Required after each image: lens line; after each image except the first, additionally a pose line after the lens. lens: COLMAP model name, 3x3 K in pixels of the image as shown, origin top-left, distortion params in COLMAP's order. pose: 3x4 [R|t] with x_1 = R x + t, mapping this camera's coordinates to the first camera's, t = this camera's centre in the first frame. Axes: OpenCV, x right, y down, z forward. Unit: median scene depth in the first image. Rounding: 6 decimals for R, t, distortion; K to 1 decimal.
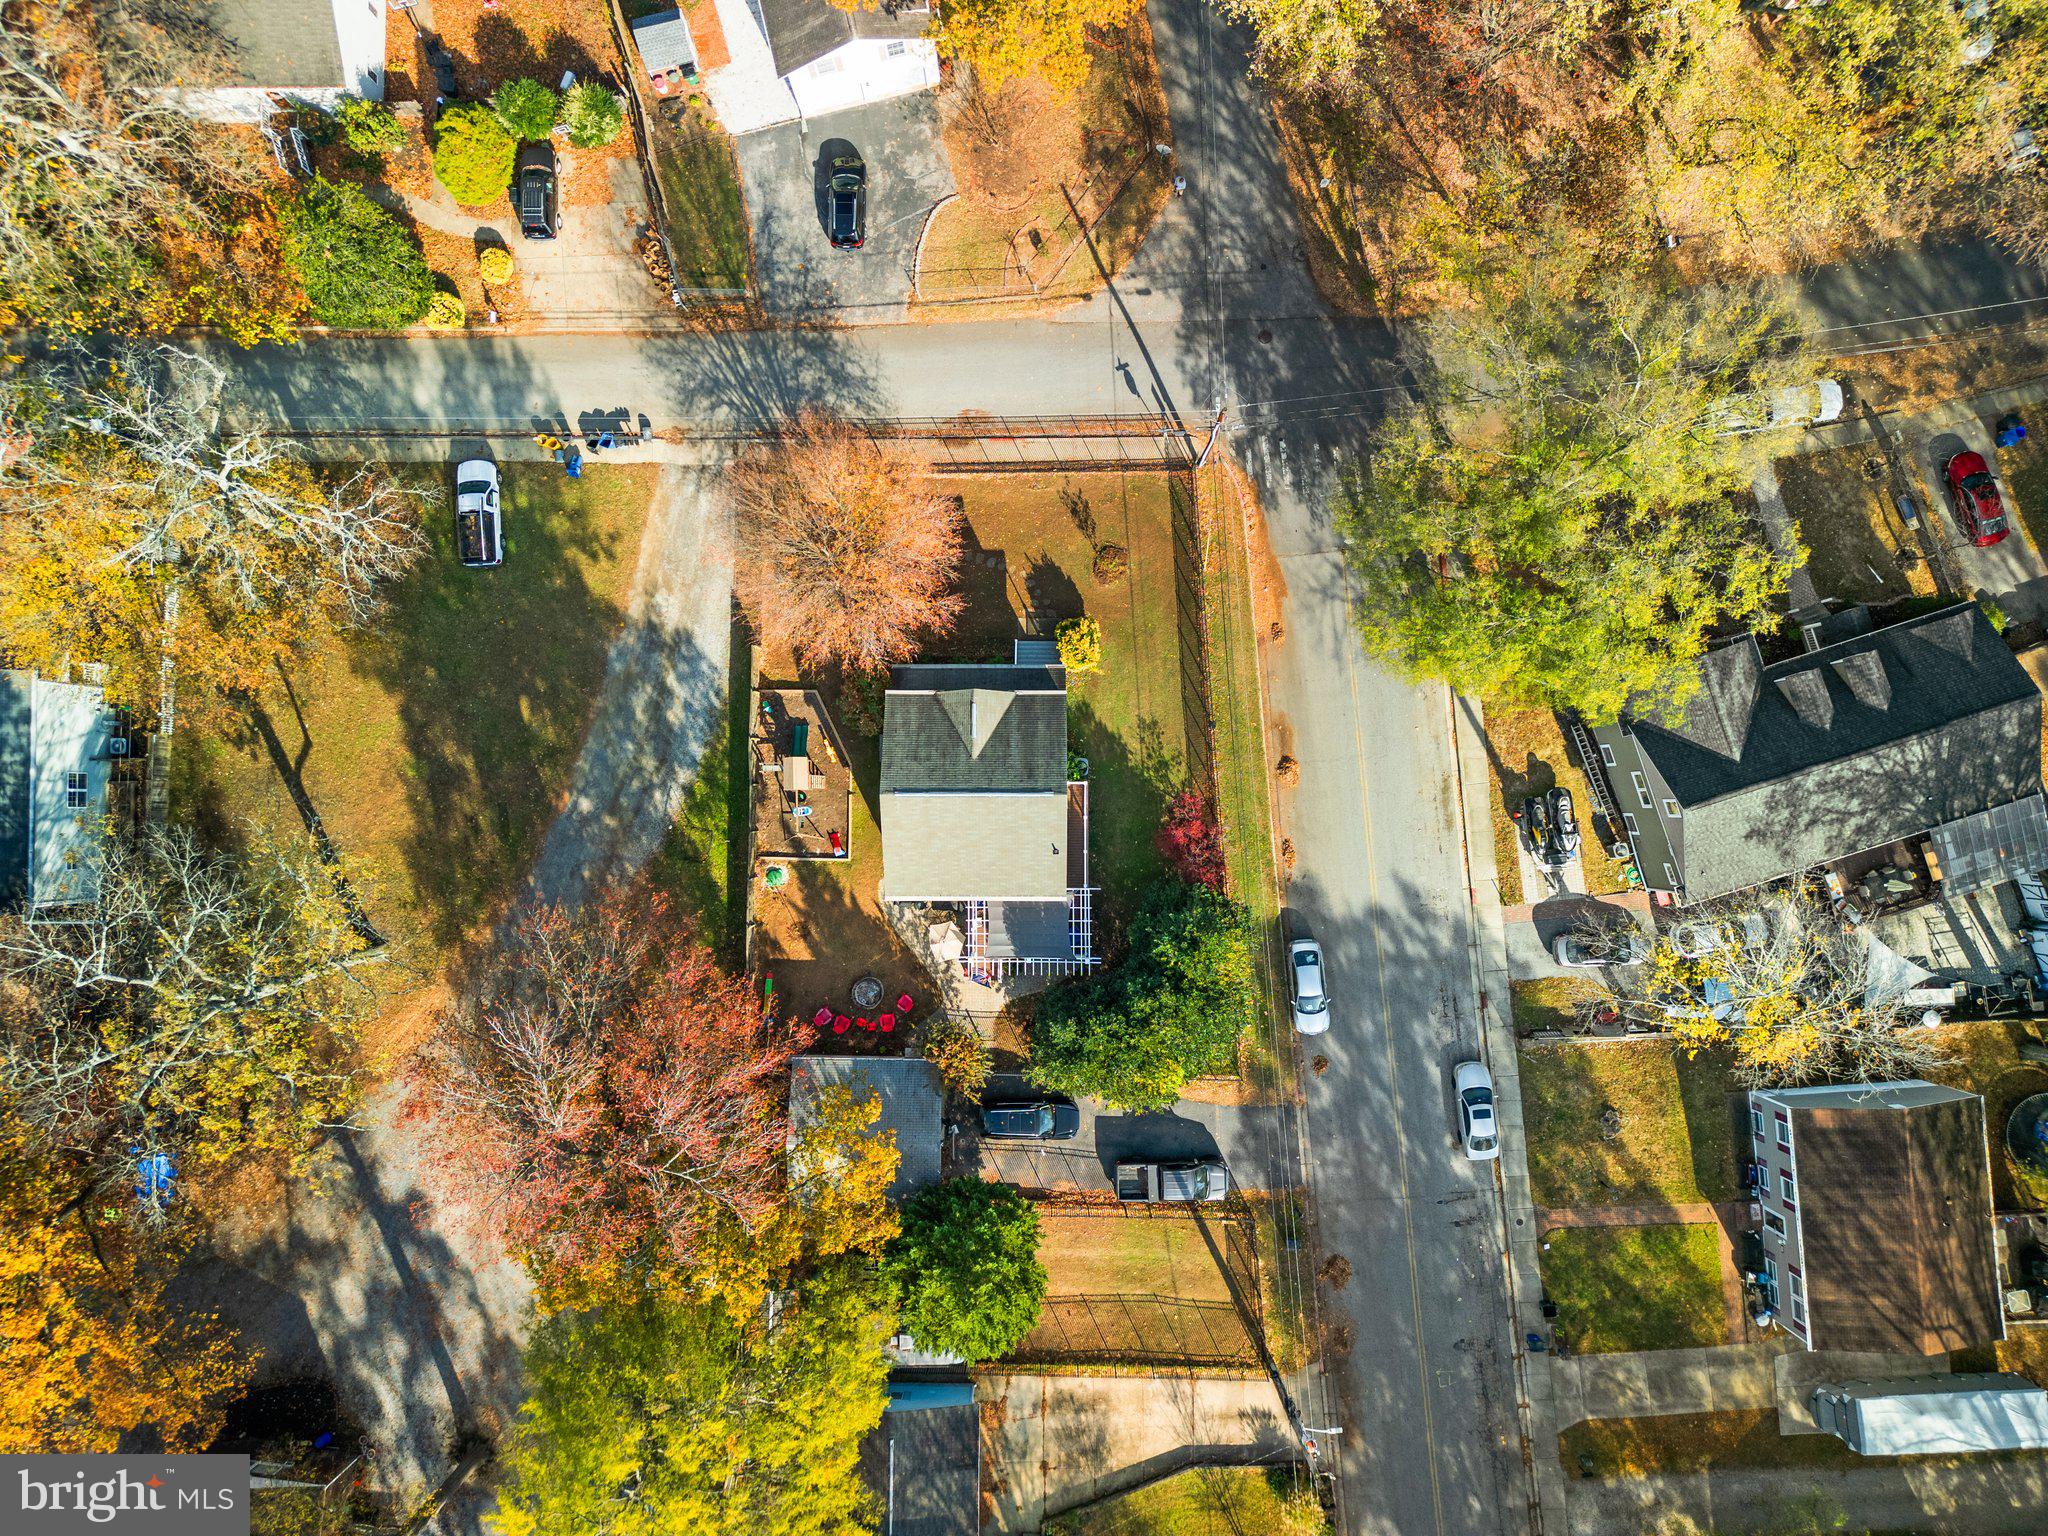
lens RADIAL K [[1435.9, 0, 1027.3], [0, 1435.9, 765.7], [0, 0, 1]] dist [0.056395, -0.053406]
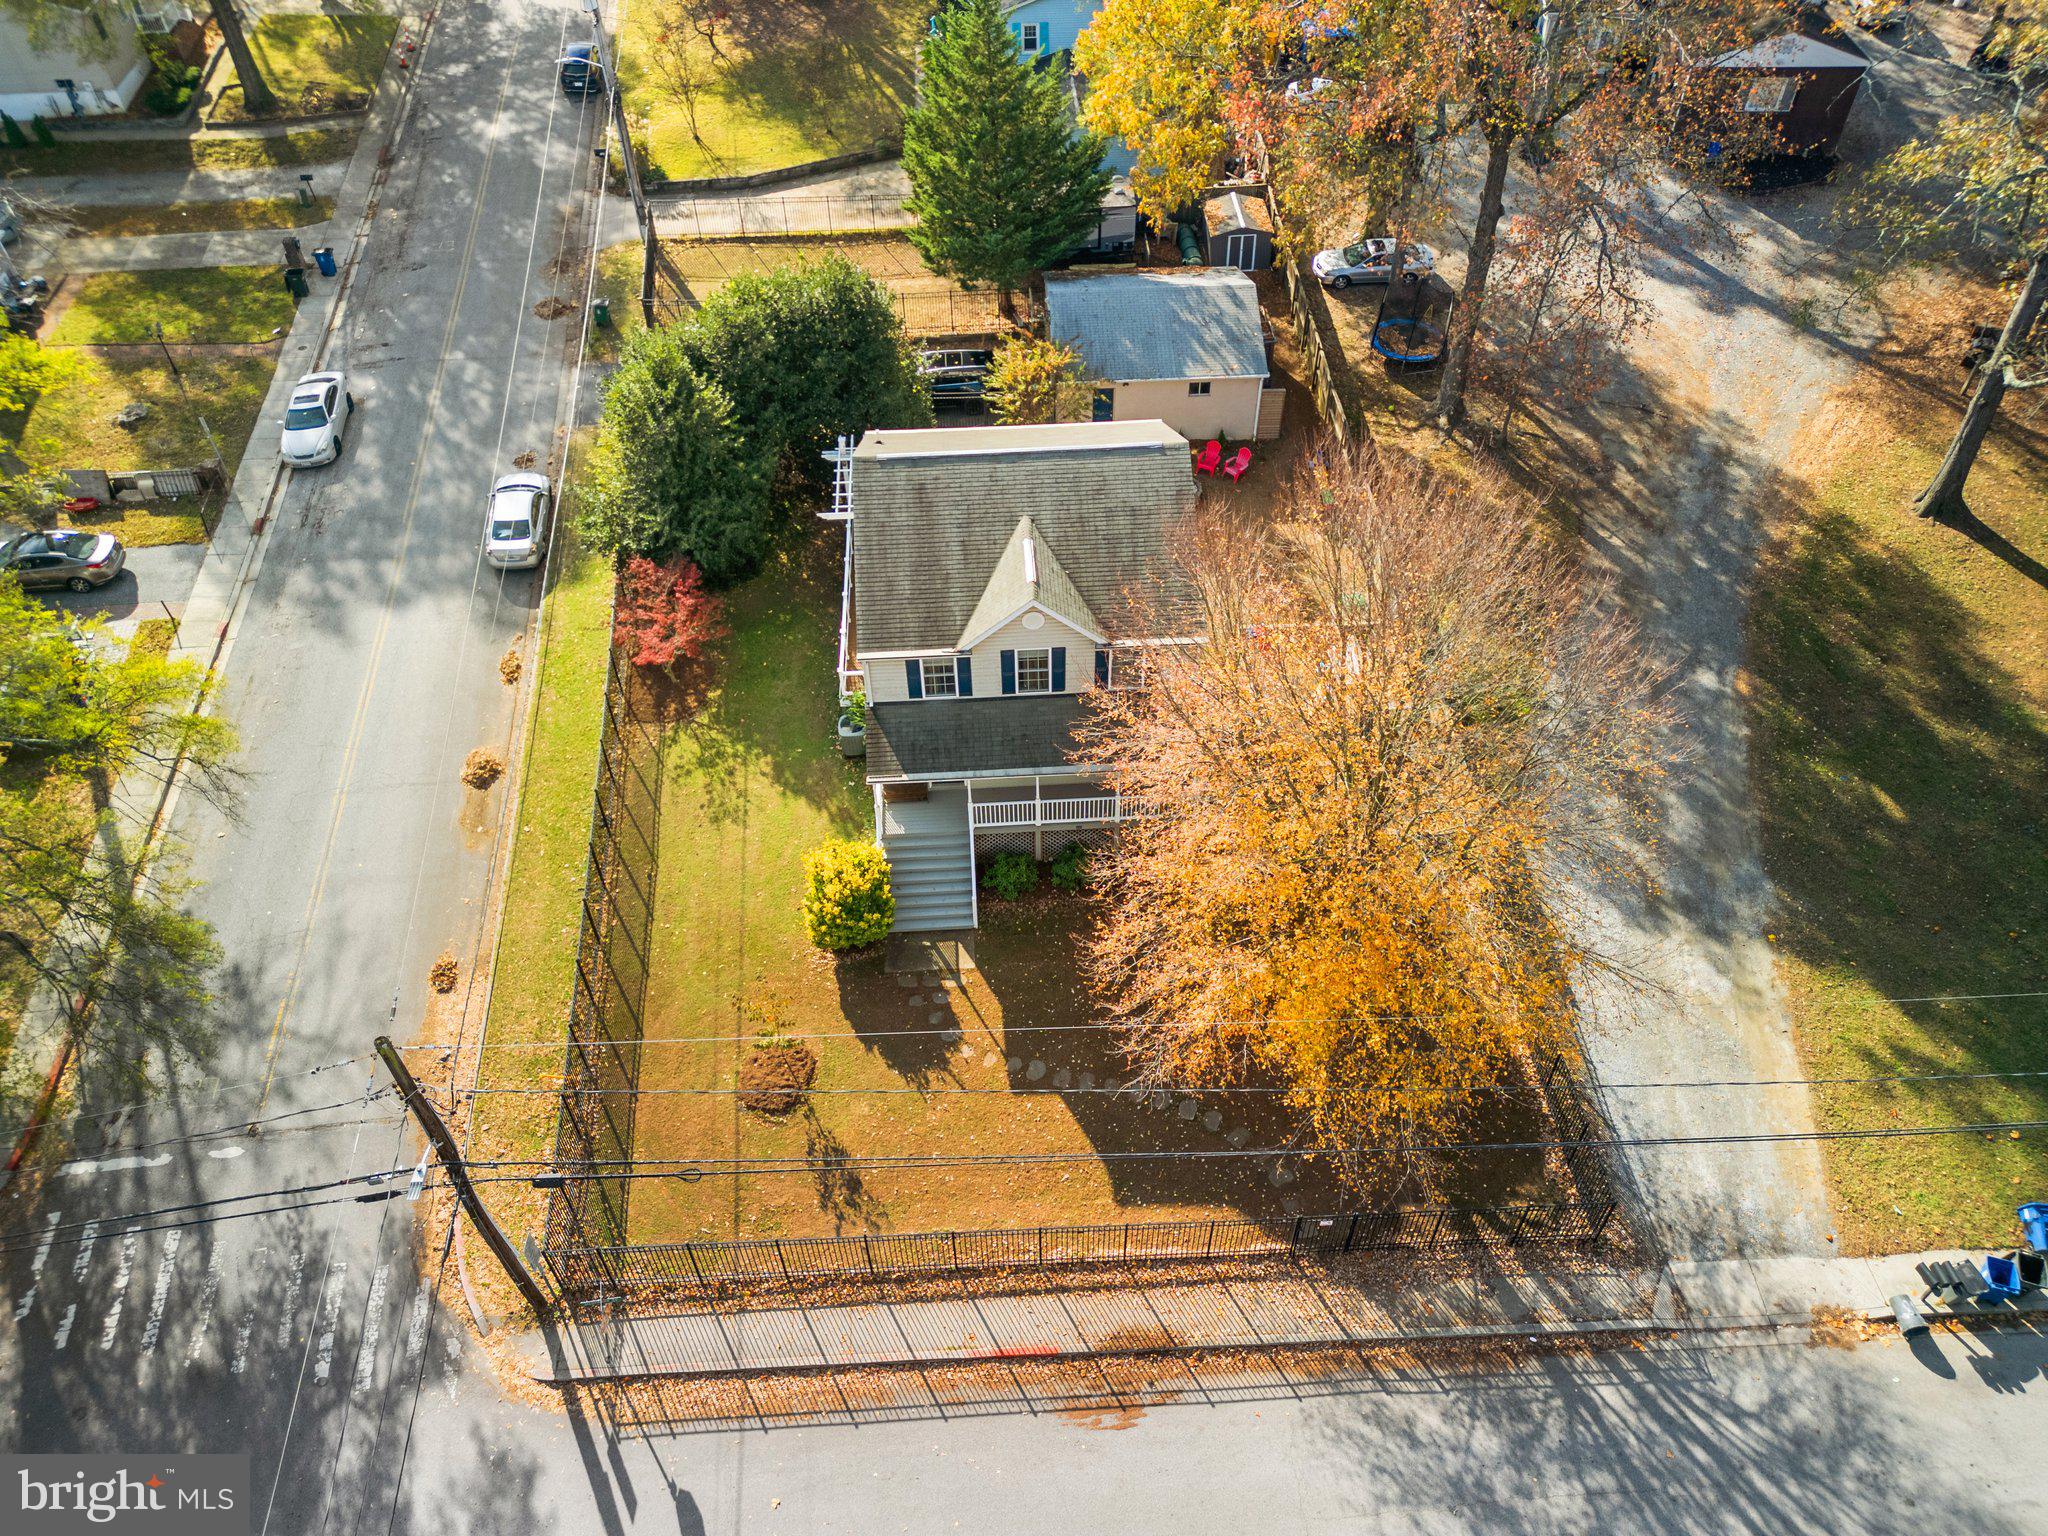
lens RADIAL K [[1435.9, 0, 1026.3], [0, 1435.9, 759.0], [0, 0, 1]] dist [0.056395, -0.053406]
pose [[-0.997986, 0.061883, -0.013957, -0.021418], [-0.053170, -0.695948, 0.716121, -0.409181], [0.034602, 0.715421, 0.697837, 0.612985]]
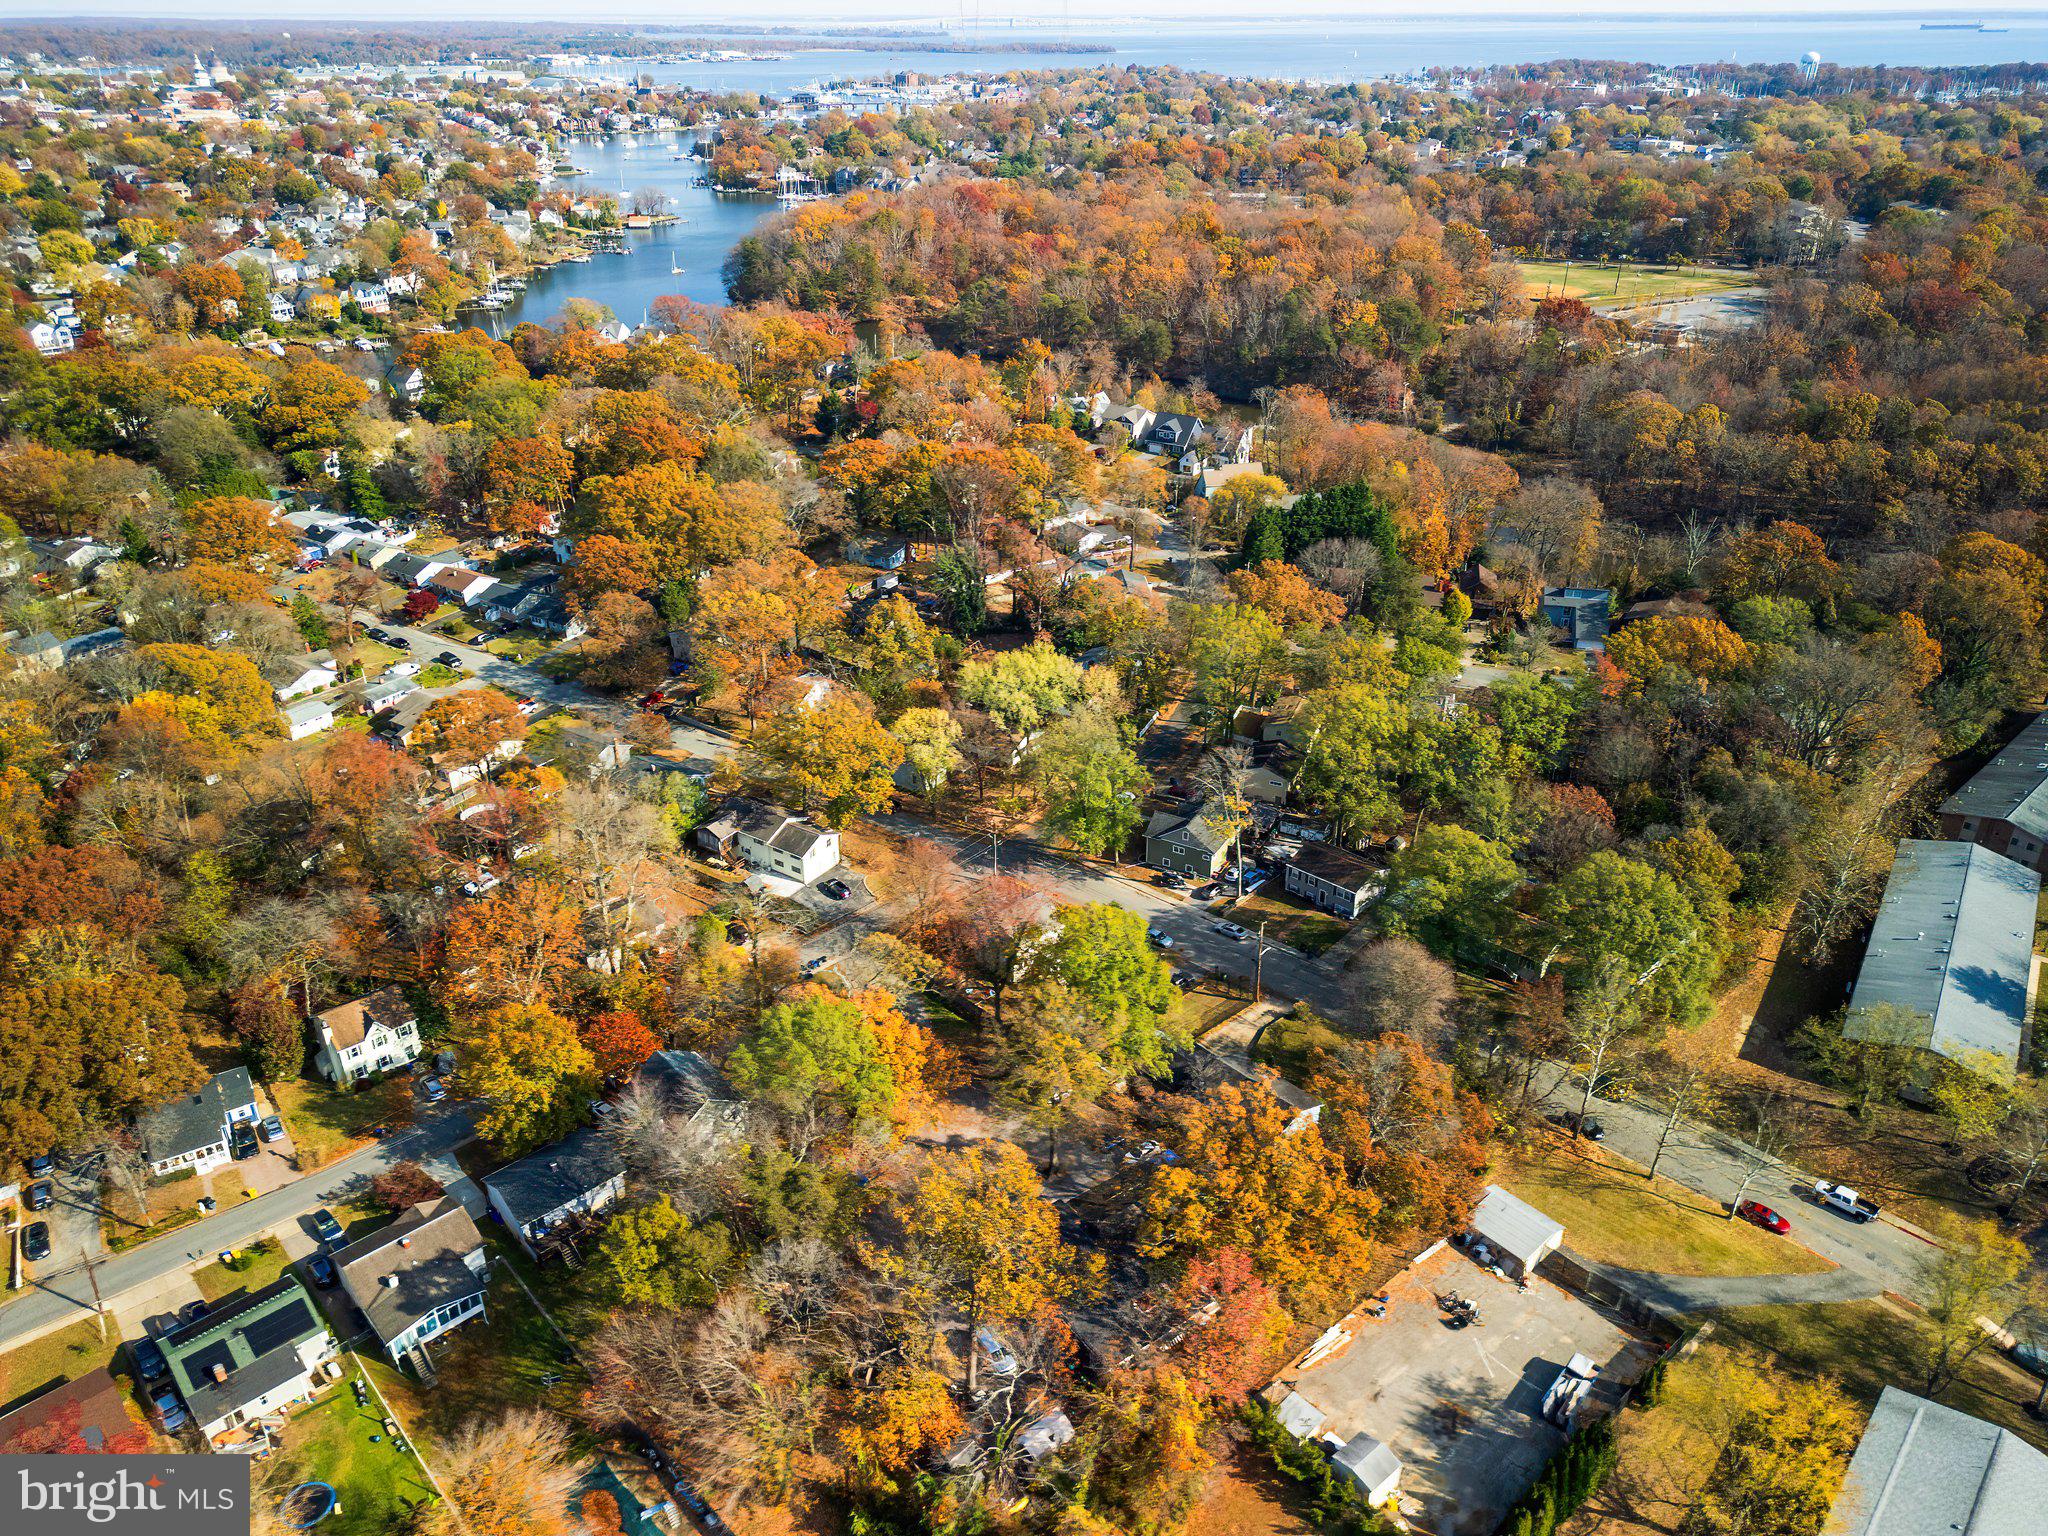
lens RADIAL K [[1435.9, 0, 1020.1], [0, 1435.9, 764.5], [0, 0, 1]] dist [0.056395, -0.053406]
pose [[0.735102, -0.295830, 0.610008, -1.502386], [0.677241, 0.361756, -0.640685, 1.552343], [-0.031140, 0.884091, 0.466276, -0.513054]]
